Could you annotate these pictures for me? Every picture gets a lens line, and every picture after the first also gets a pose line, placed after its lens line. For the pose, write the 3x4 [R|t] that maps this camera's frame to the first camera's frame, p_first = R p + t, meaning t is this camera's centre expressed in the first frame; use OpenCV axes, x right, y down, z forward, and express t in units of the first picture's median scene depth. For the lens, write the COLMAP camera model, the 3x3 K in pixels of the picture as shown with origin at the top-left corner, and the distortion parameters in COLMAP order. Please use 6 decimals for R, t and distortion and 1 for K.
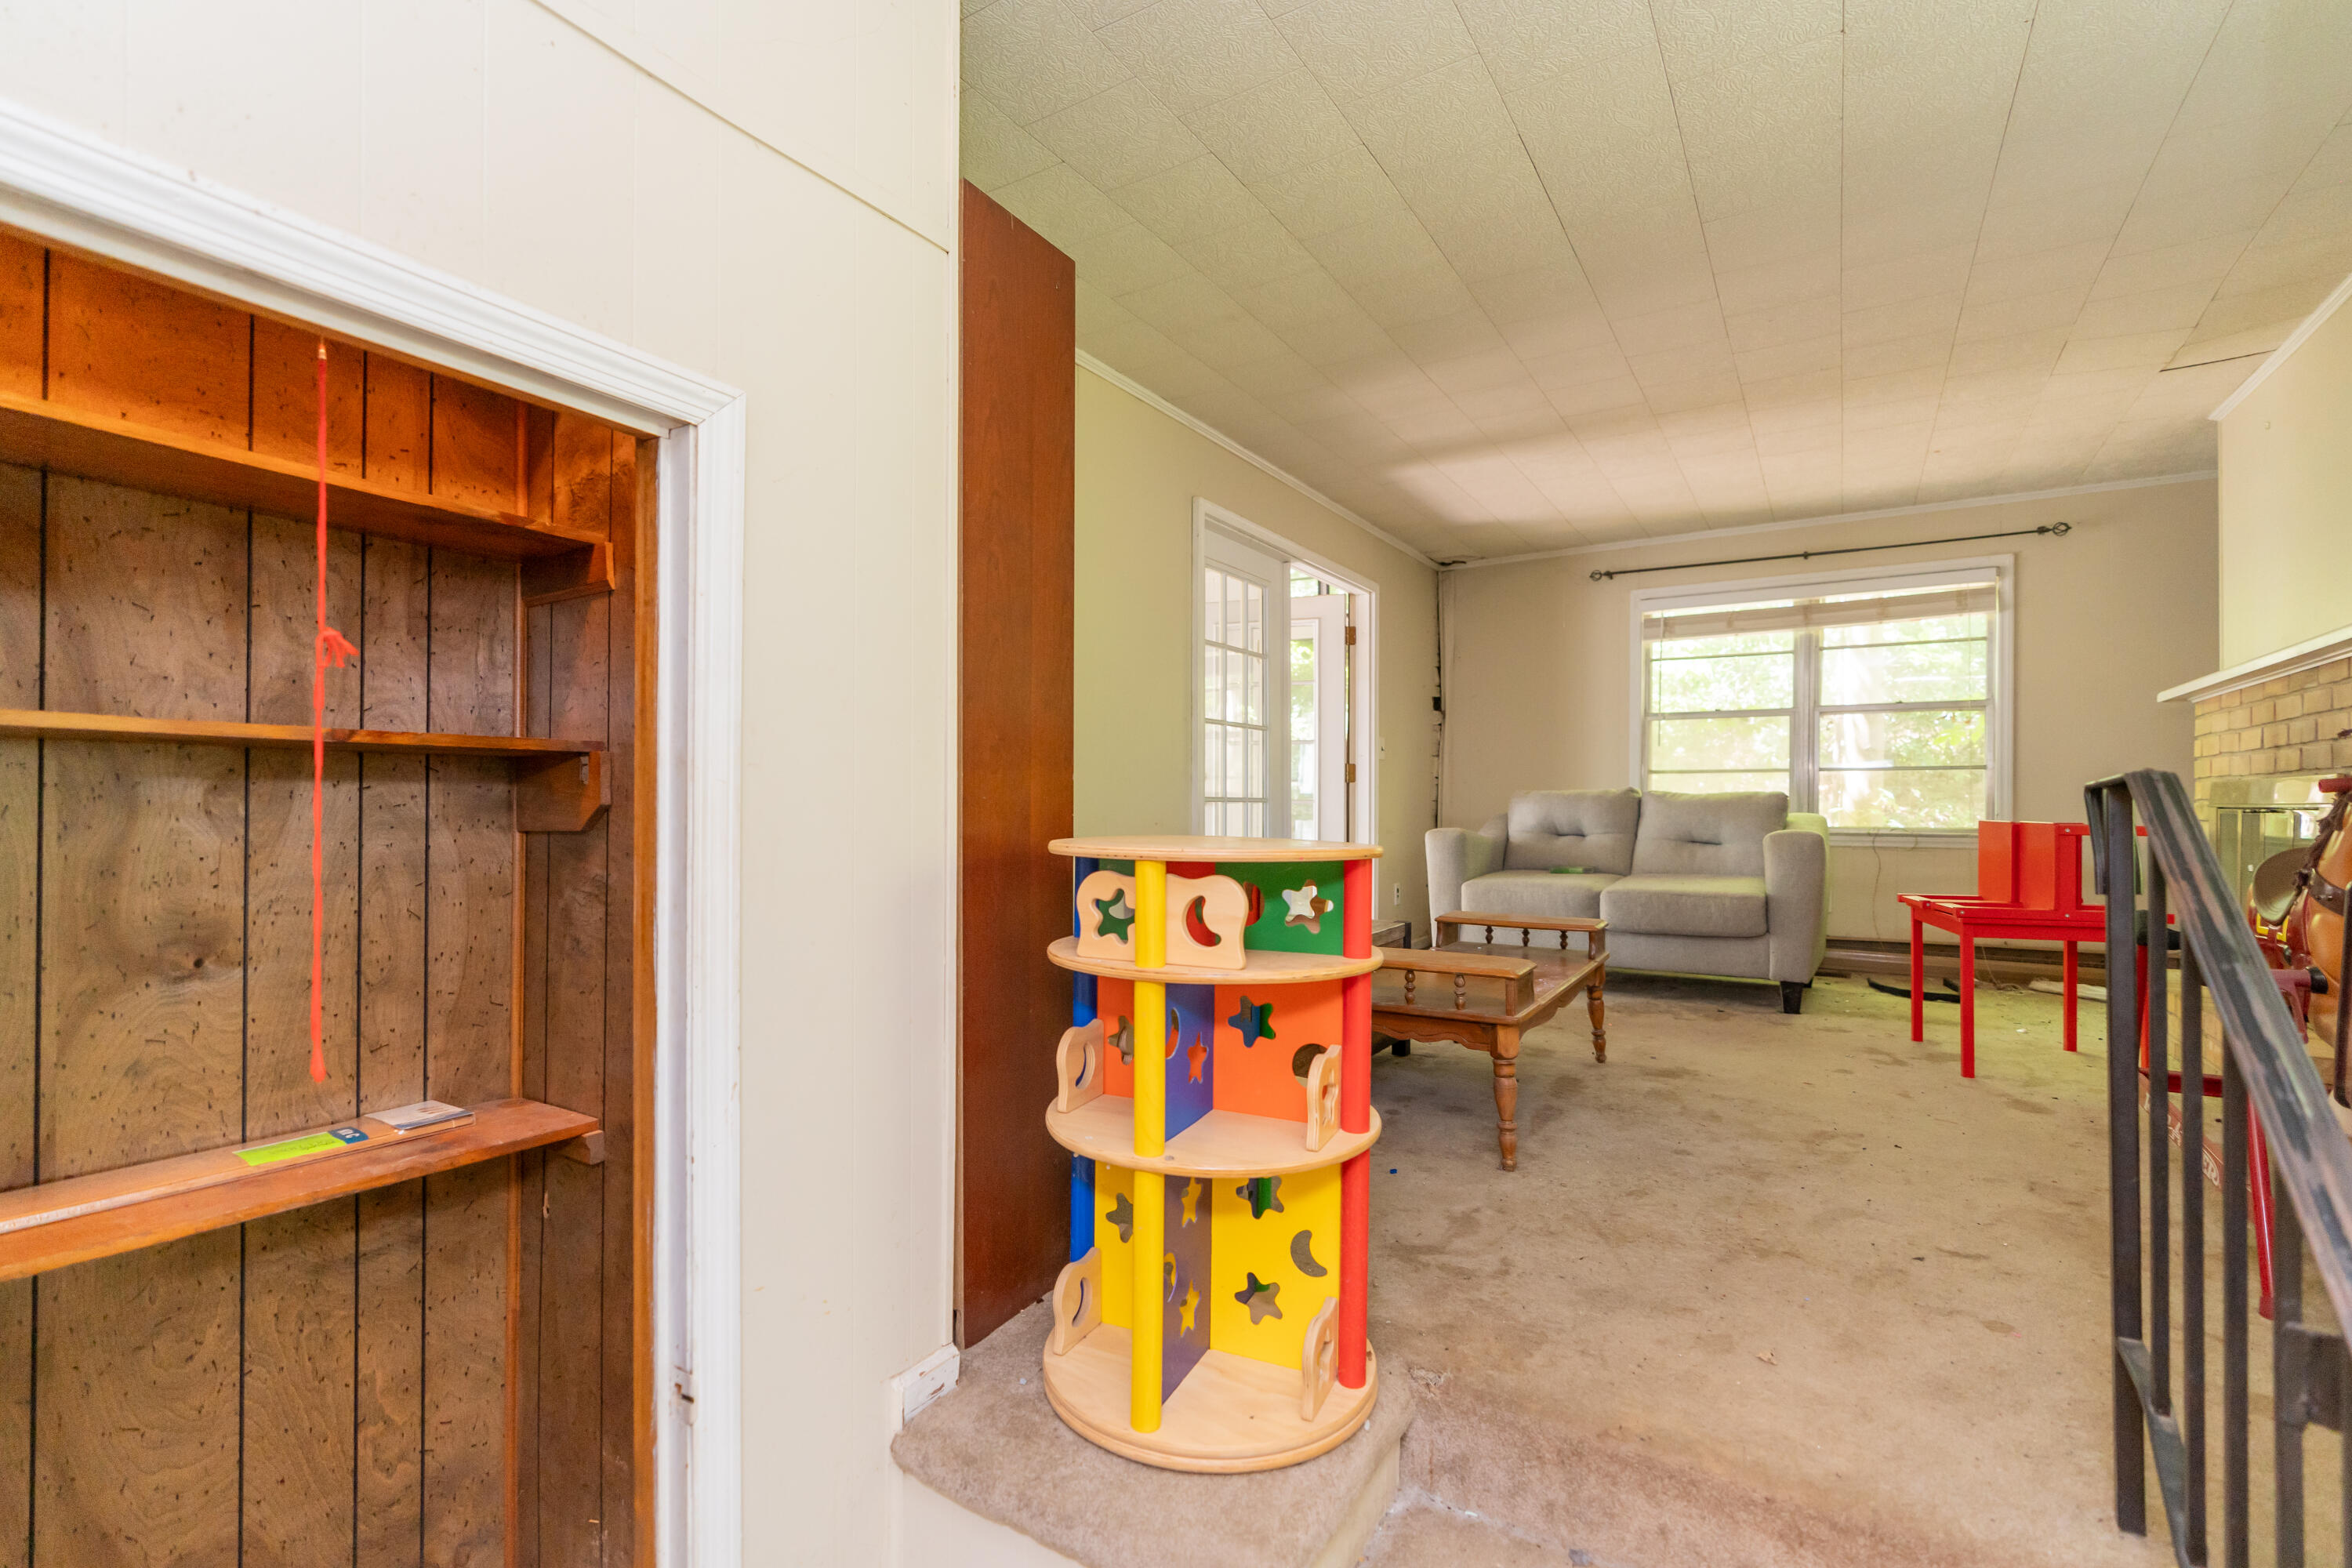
lens RADIAL K [[1064.9, 0, 1178.9], [0, 1064.9, 802.4], [0, 0, 1]] dist [-0.005128, 0.001043]
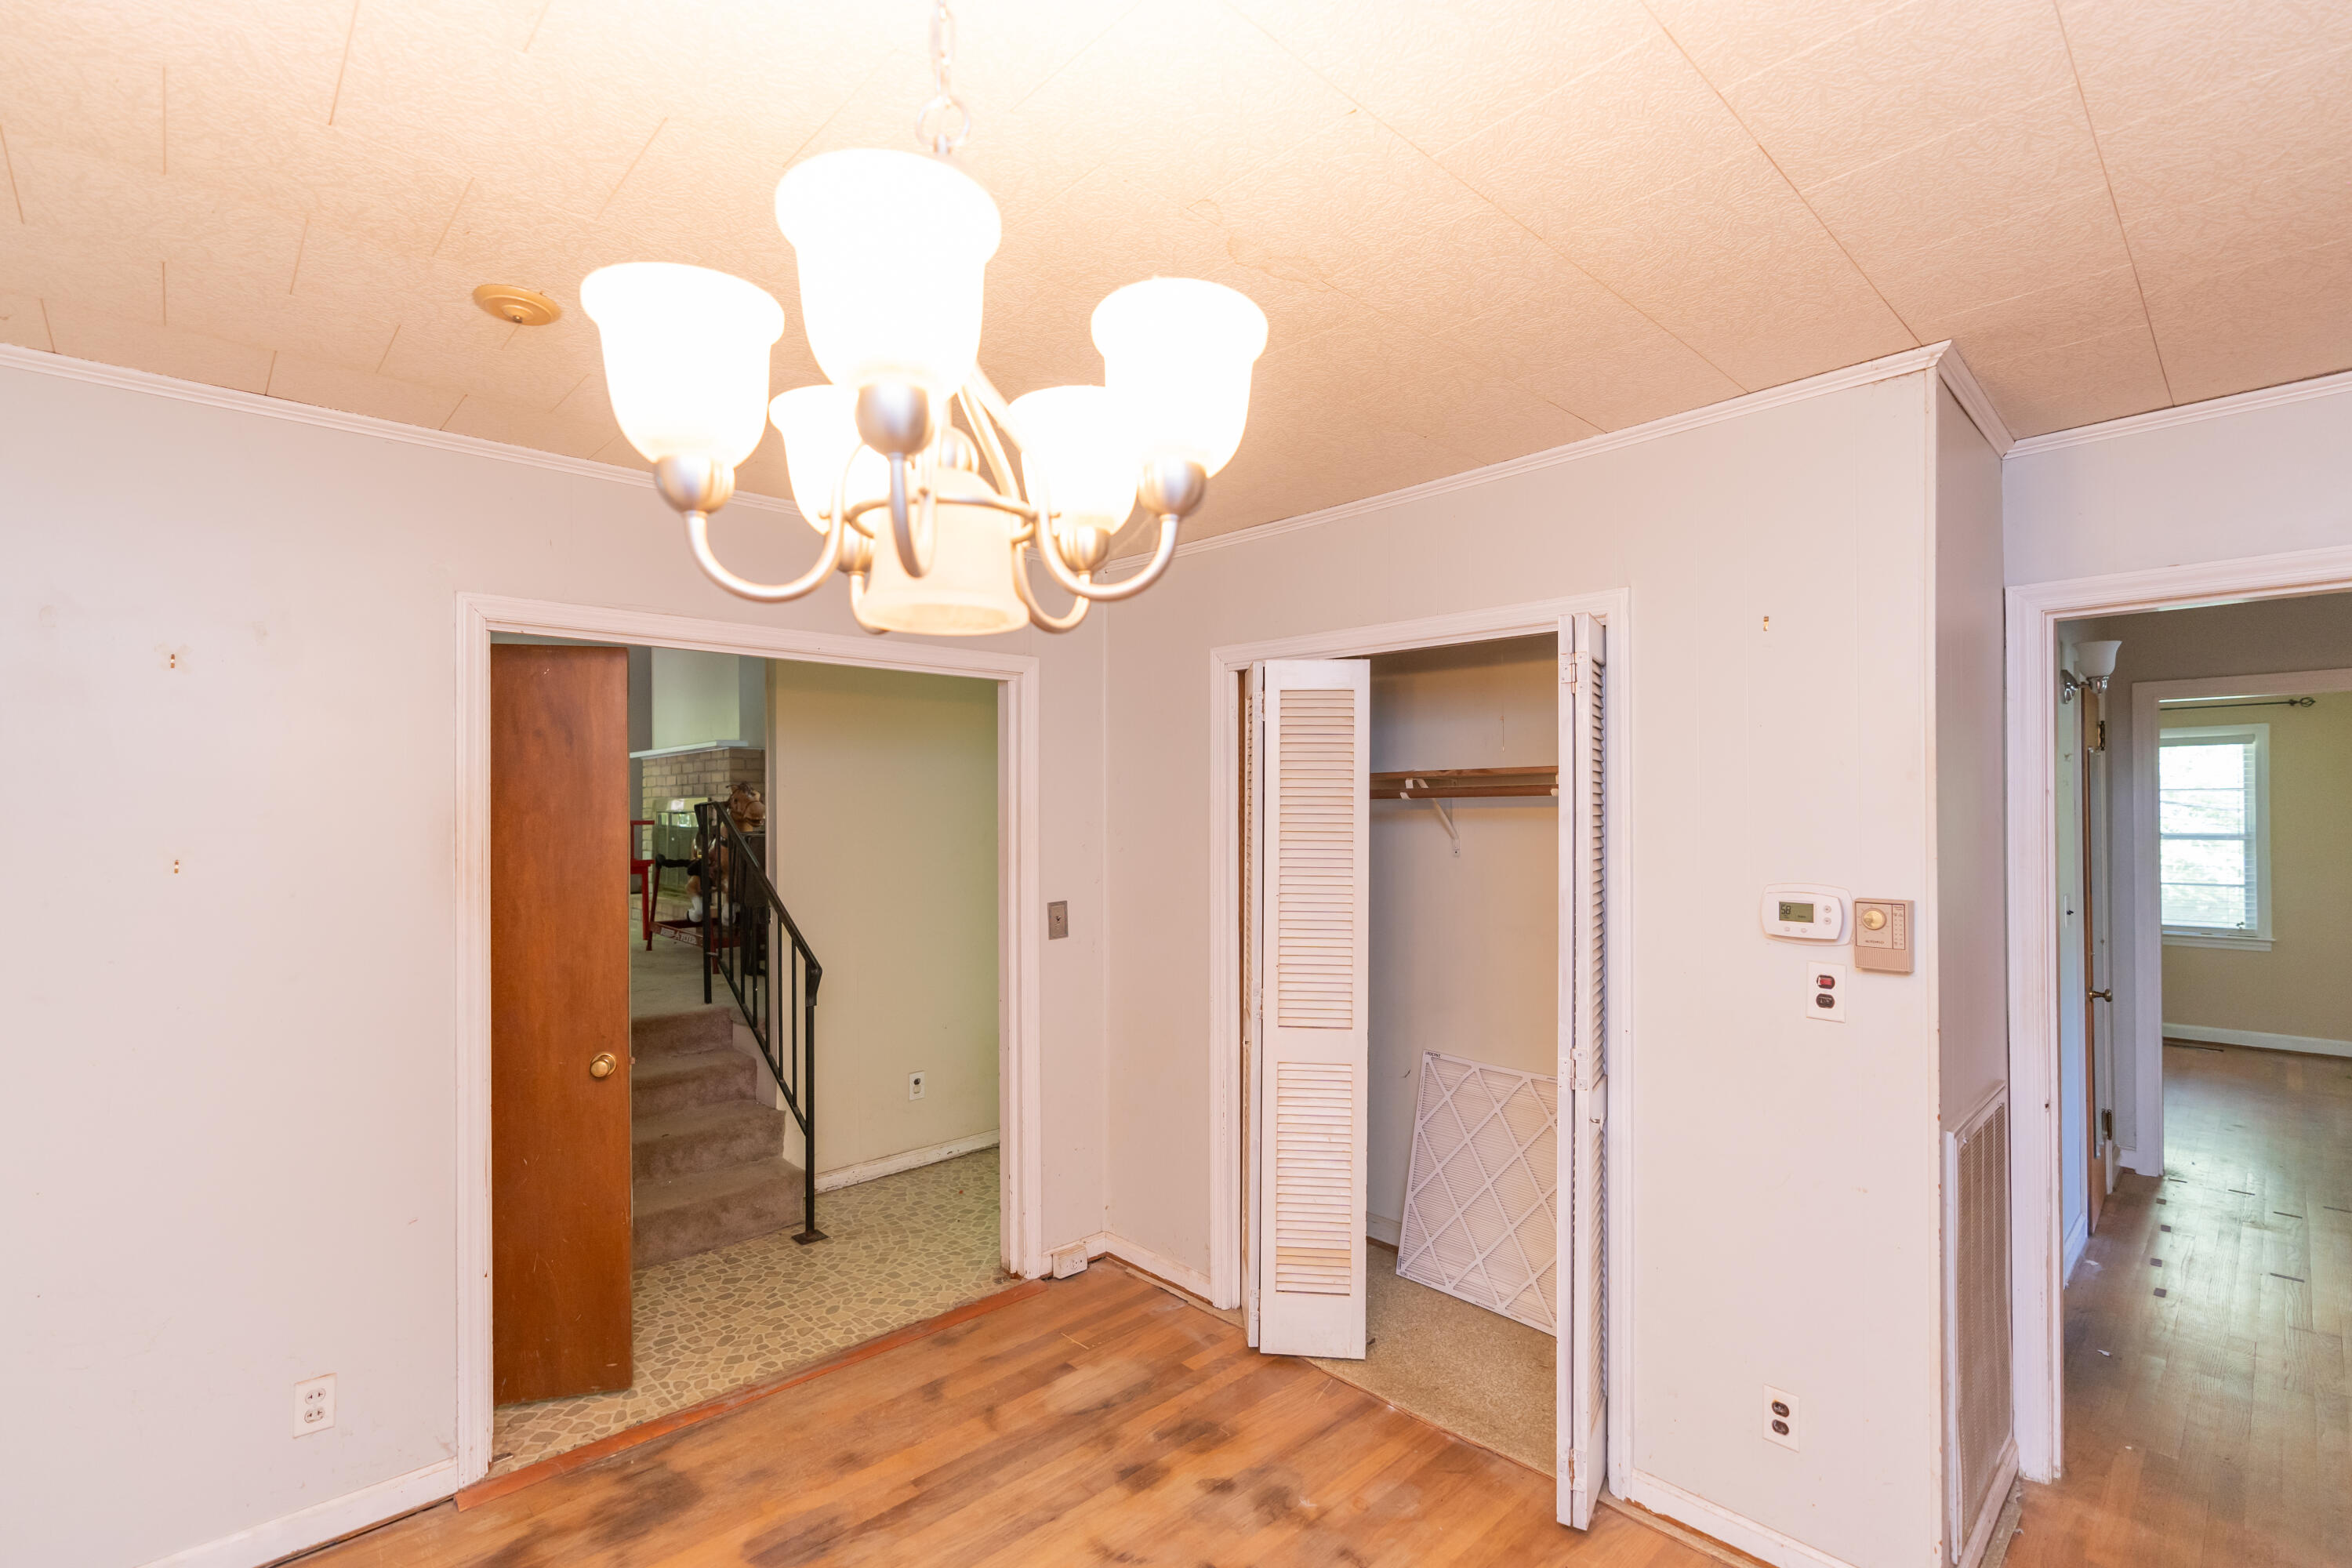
lens RADIAL K [[1064.9, 0, 1178.9], [0, 1064.9, 802.4], [0, 0, 1]] dist [-0.005128, 0.001043]
pose [[0.254673, 0.004633, 0.967016, -0.572284], [0.001803, 0.999985, -0.005266, -0.000669], [-0.967026, 0.003085, 0.254661, -0.387452]]
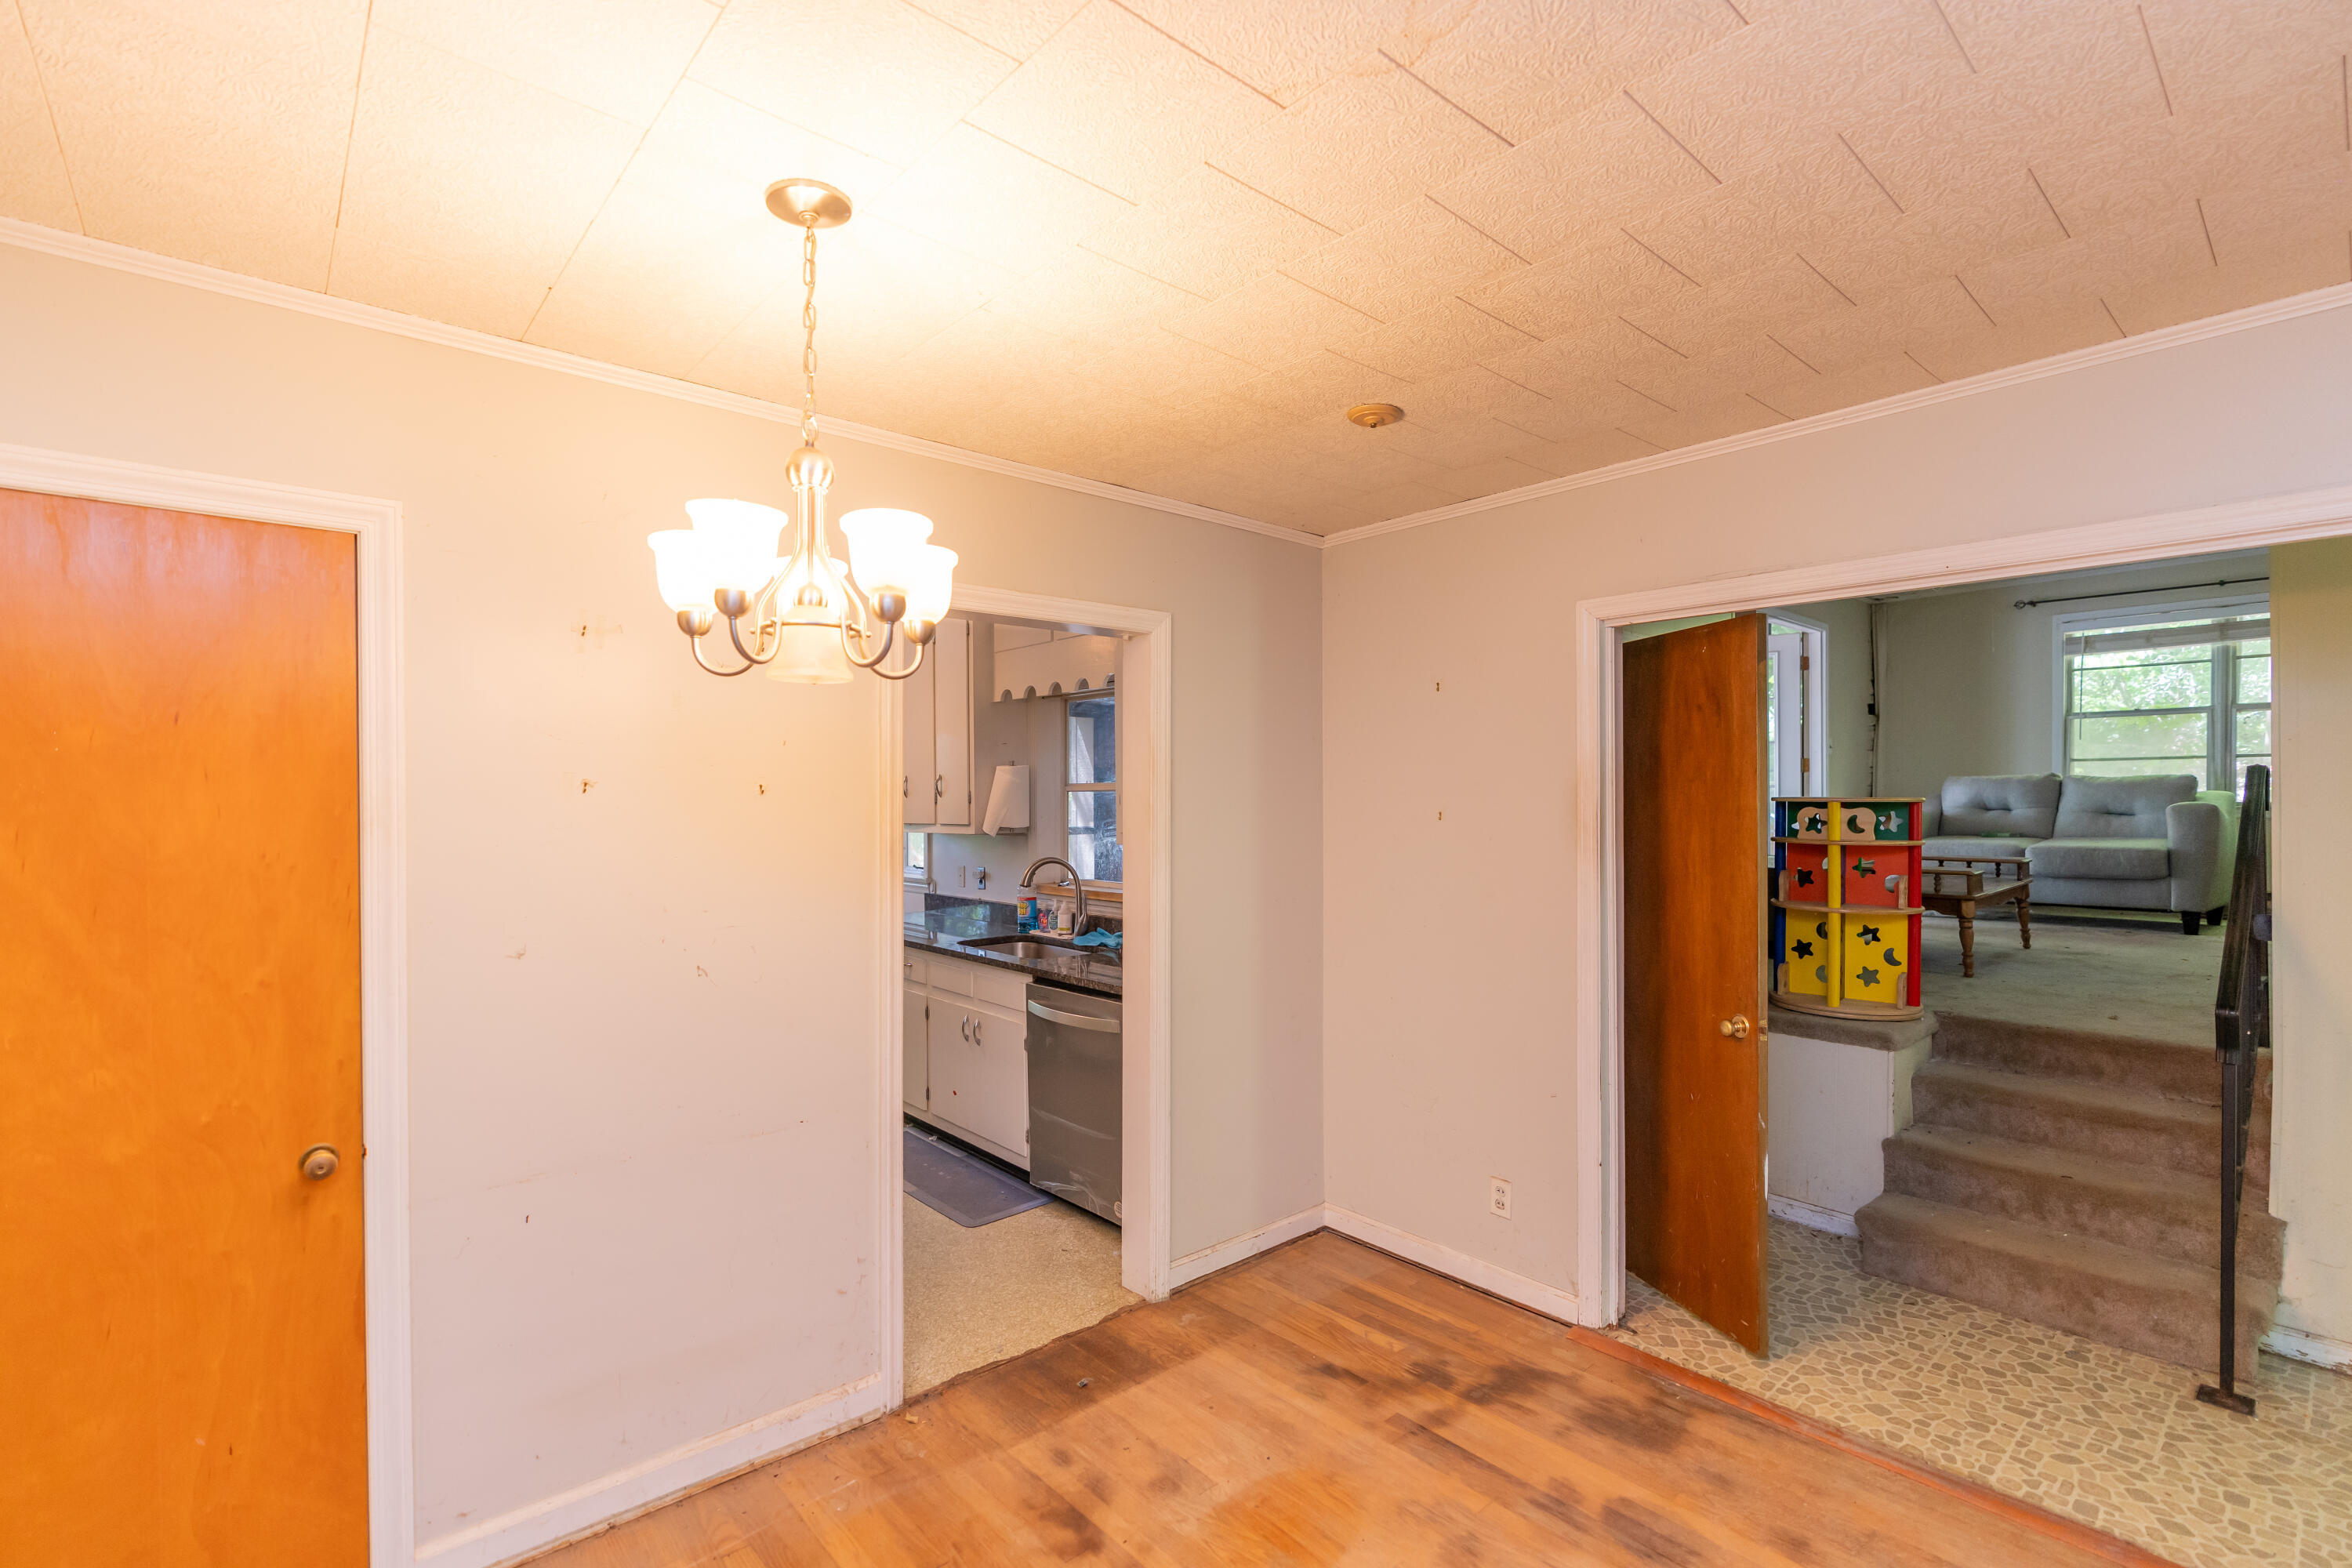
lens RADIAL K [[1054.6, 0, 1173.9], [0, 1054.6, 803.6], [0, 0, 1]] dist [-0.005200, 0.001161]
pose [[0.954867, -0.005605, -0.296982, -0.233176], [0.007879, 0.999948, 0.006459, 0.007424], [0.296931, -0.008508, 0.954861, -0.580343]]
